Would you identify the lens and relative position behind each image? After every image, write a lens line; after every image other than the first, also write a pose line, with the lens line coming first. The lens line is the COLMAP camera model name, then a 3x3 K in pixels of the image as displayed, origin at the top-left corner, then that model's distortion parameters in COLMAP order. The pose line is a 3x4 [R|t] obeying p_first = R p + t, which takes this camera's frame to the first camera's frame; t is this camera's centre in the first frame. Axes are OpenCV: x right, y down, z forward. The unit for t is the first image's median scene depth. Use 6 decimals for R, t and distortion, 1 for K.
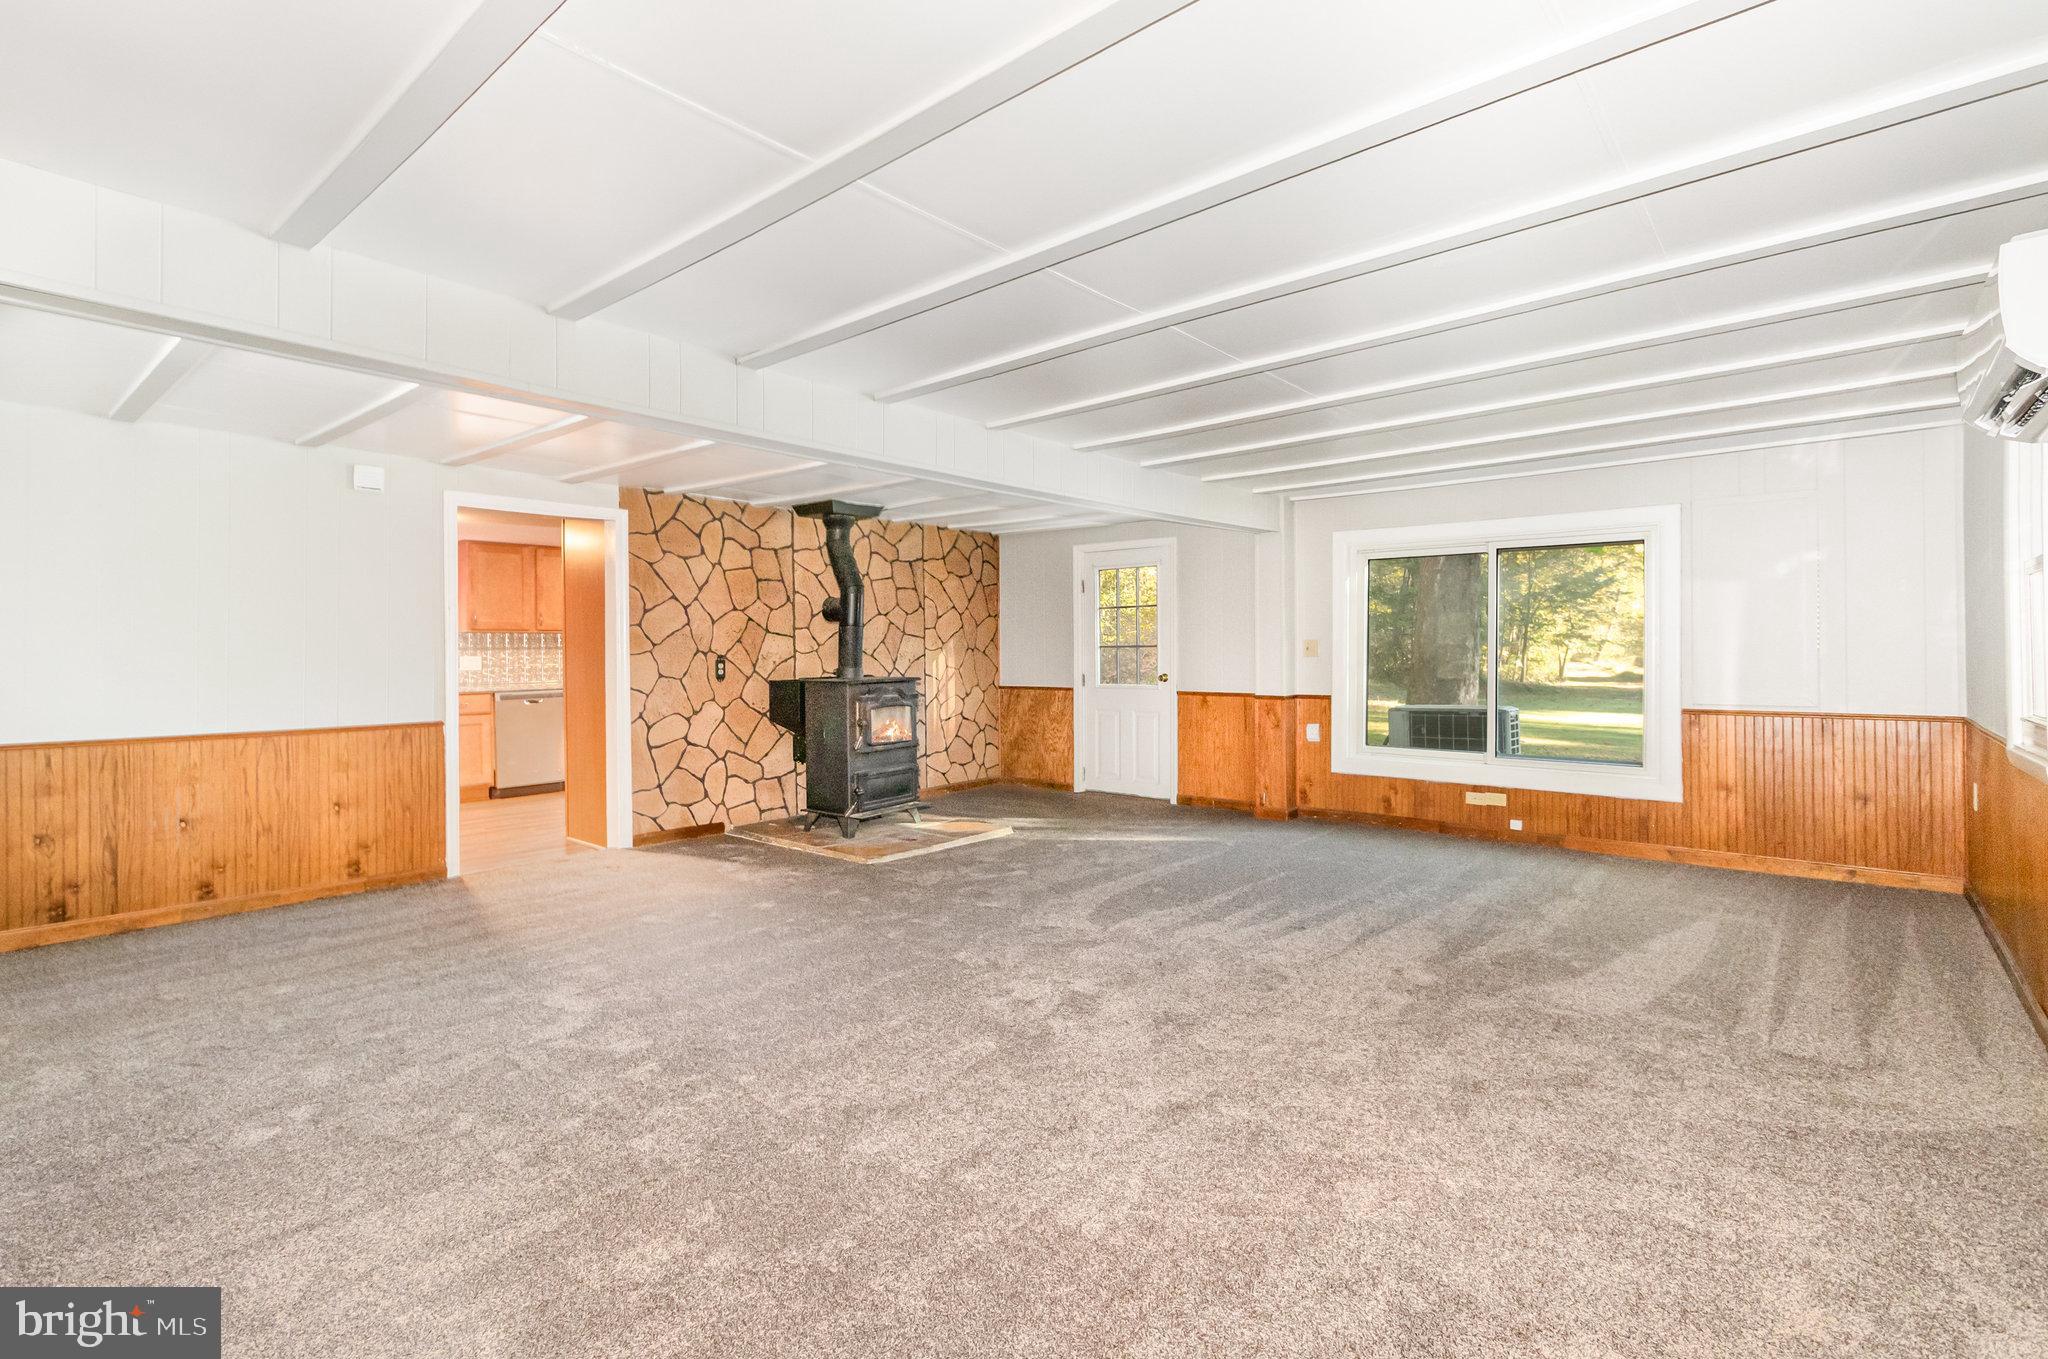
lens RADIAL K [[942.5, 0, 1026.6], [0, 942.5, 666.8], [0, 0, 1]] dist [-0.001353, -0.000255]
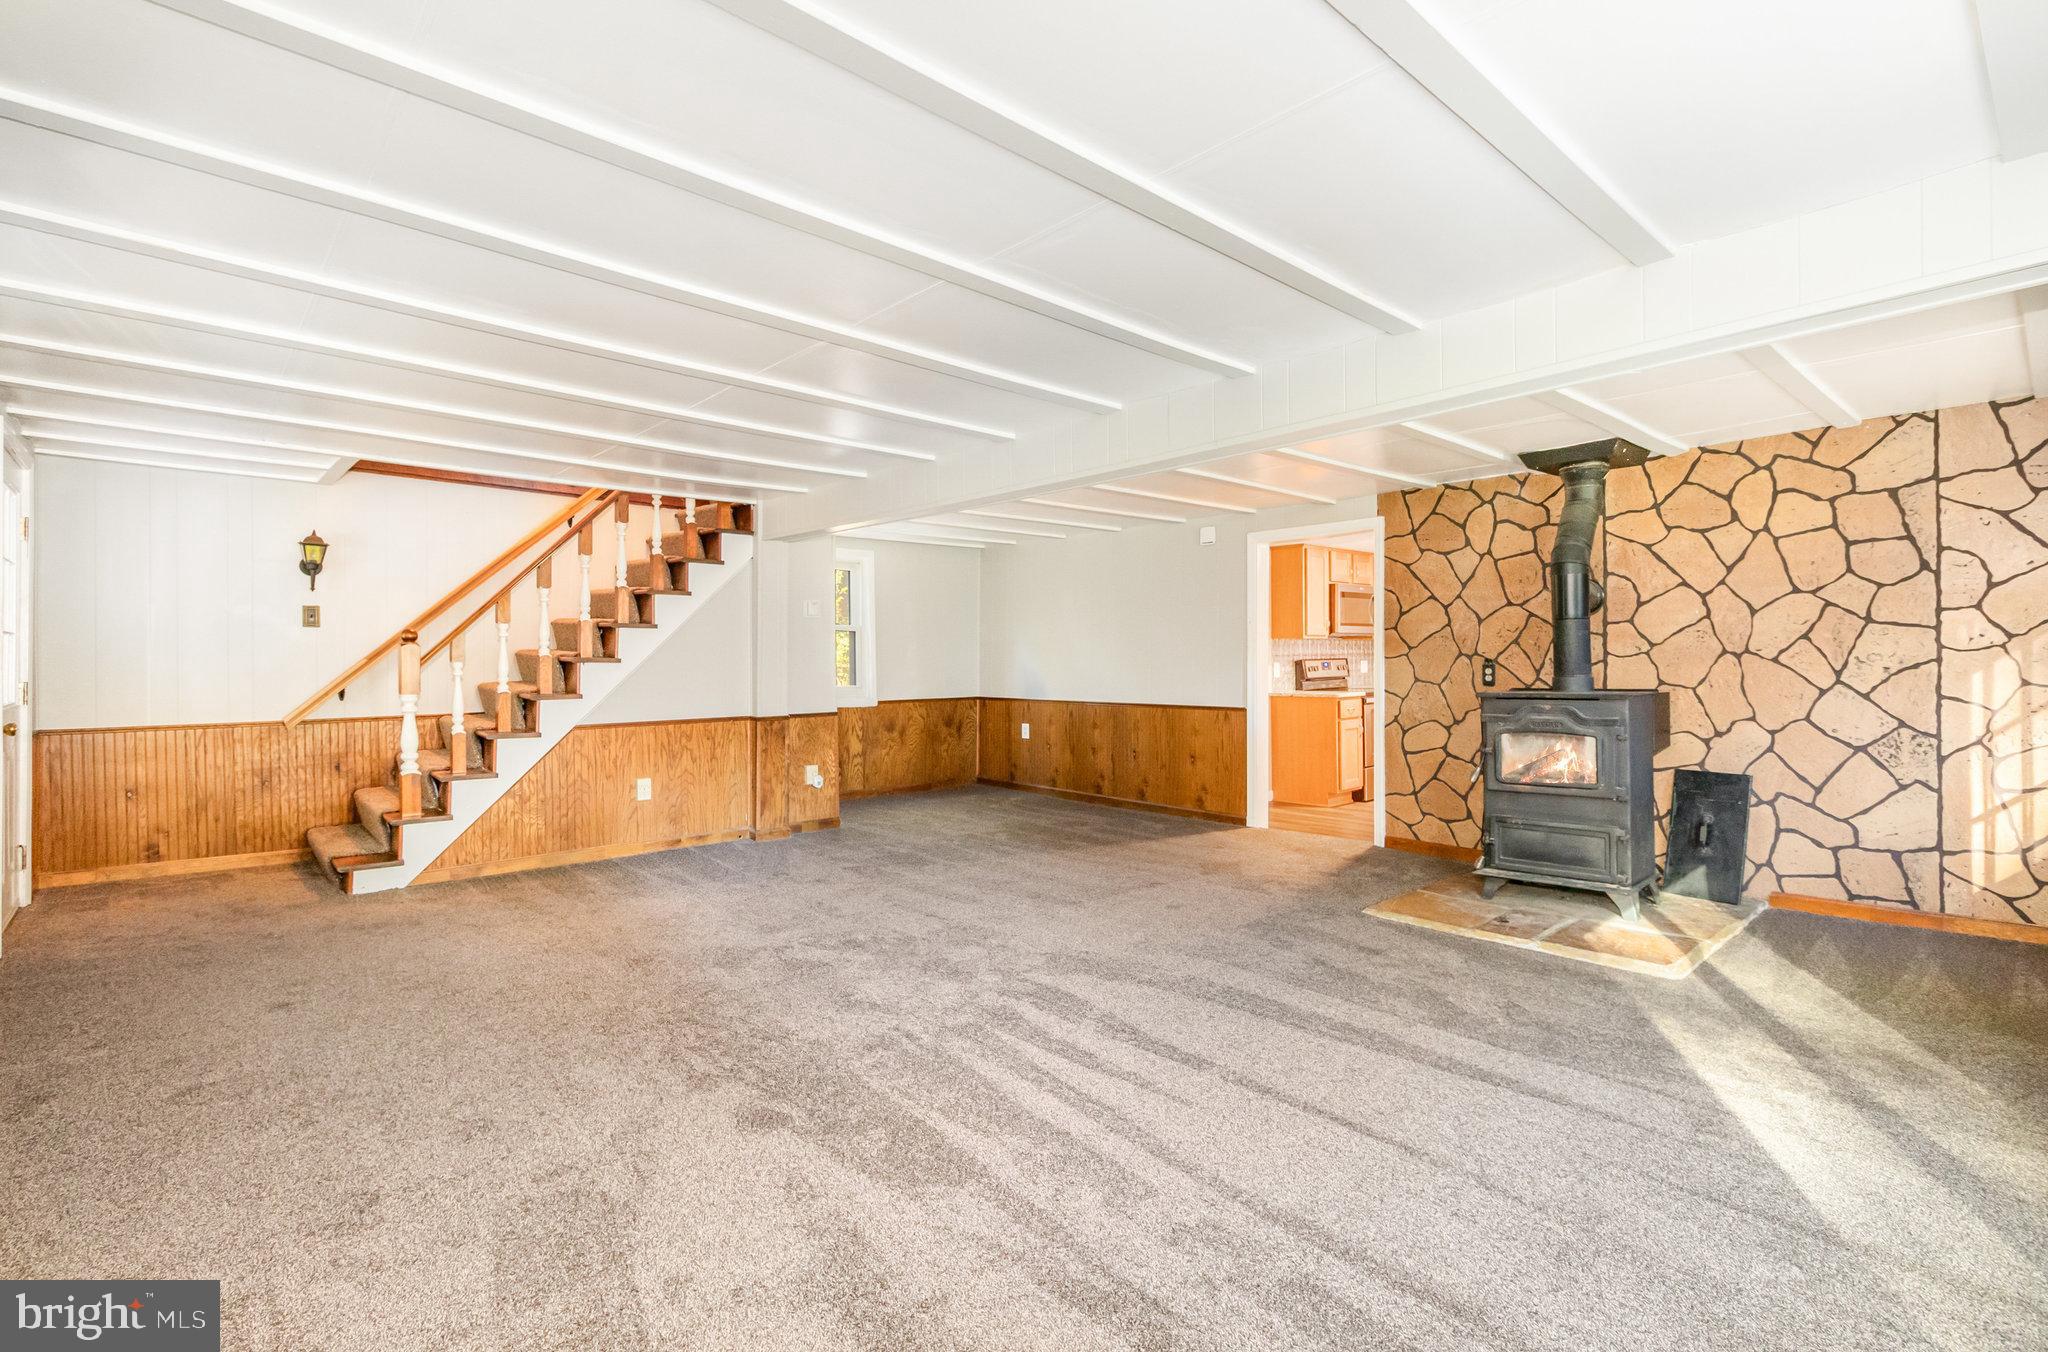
lens RADIAL K [[943.4, 0, 1024.0], [0, 943.4, 676.0], [0, 0, 1]] dist [0.000760, 0.000213]
pose [[-0.127050, 0.024825, -0.991586, 0.576125], [-0.009632, 0.999609, 0.026260, -0.014727], [0.991850, 0.012888, -0.126761, 0.671189]]
